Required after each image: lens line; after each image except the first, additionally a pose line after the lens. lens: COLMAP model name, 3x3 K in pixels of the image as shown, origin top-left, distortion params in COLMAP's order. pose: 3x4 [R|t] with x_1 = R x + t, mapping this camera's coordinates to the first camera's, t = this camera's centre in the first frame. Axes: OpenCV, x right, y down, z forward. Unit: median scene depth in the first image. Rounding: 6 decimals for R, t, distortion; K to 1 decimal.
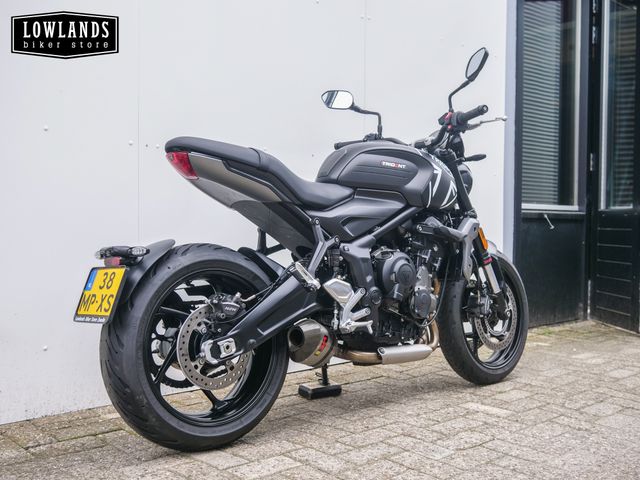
lens RADIAL K [[725.7, 0, 320.0], [0, 725.7, 240.0], [0, 0, 1]] dist [-0.019623, 0.029952]
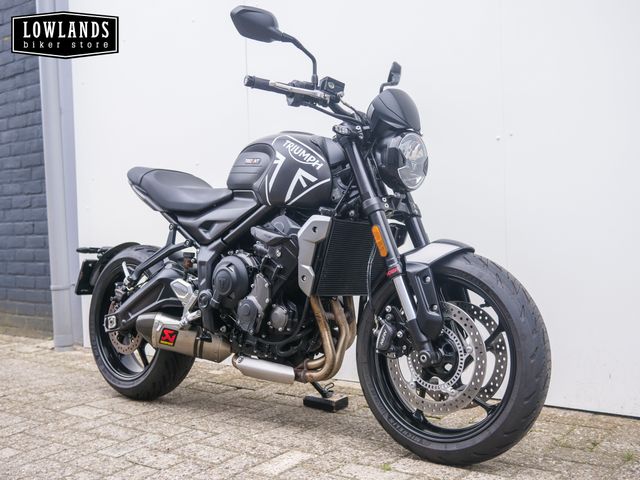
lens RADIAL K [[725.7, 0, 320.0], [0, 725.7, 240.0], [0, 0, 1]] dist [-0.019623, 0.029952]
pose [[0.154296, 0.001942, -0.988023, 1.090943], [0.007055, 0.999970, 0.003067, -0.006279], [0.987999, -0.007444, 0.154278, 1.007868]]
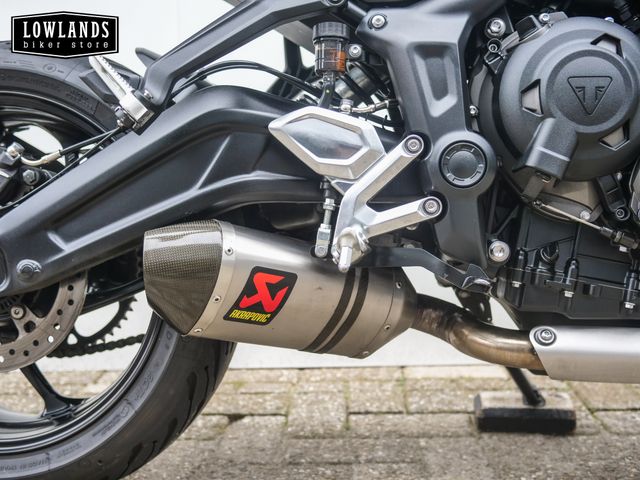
lens RADIAL K [[725.7, 0, 320.0], [0, 725.7, 240.0], [0, 0, 1]] dist [-0.019623, 0.029952]
pose [[0.701575, 0.029469, -0.711986, 0.259890], [0.014580, 0.998342, 0.055689, 0.093832], [0.712446, -0.049451, 0.699982, 0.736714]]
